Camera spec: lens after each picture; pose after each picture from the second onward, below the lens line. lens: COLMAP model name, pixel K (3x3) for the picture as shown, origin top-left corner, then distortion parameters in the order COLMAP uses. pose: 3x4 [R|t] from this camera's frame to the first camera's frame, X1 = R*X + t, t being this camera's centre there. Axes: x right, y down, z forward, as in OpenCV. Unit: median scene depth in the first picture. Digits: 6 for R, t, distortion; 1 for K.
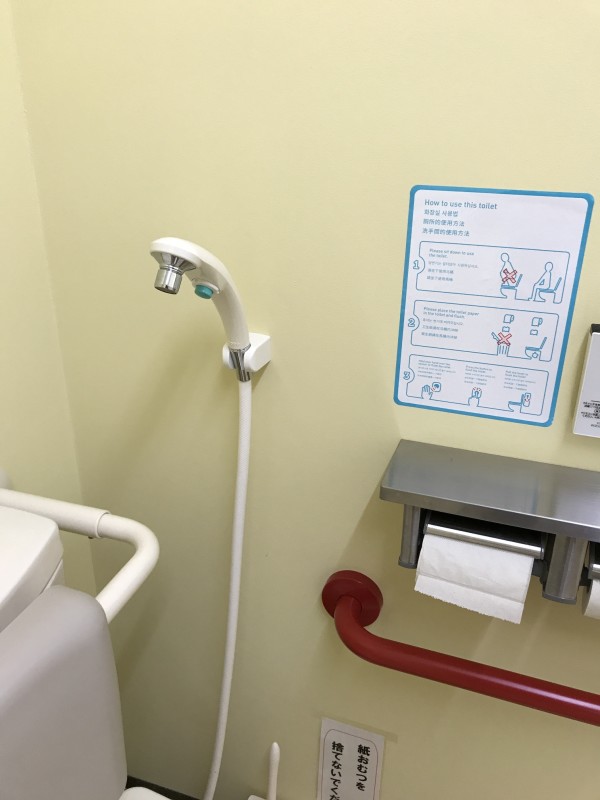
lens RADIAL K [[651.7, 0, 298.9], [0, 651.7, 396.8], [0, 0, 1]] dist [0.048255, -0.064940]
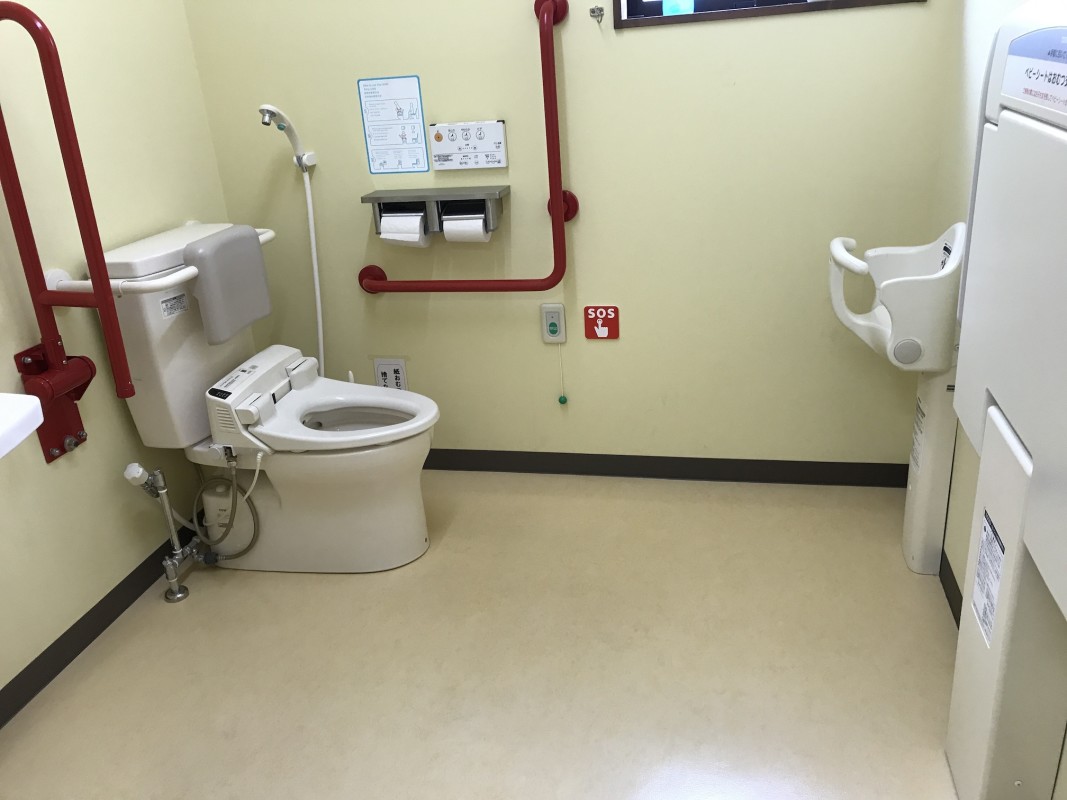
lens RADIAL K [[869.3, 0, 501.2], [0, 869.3, 387.3], [0, 0, 1]] dist [0.048255, -0.064940]
pose [[0.991269, -0.122468, 0.048850, 0.405337], [0.123447, 0.992196, -0.017542, 0.980072], [-0.046320, 0.023419, 0.998652, -2.364431]]
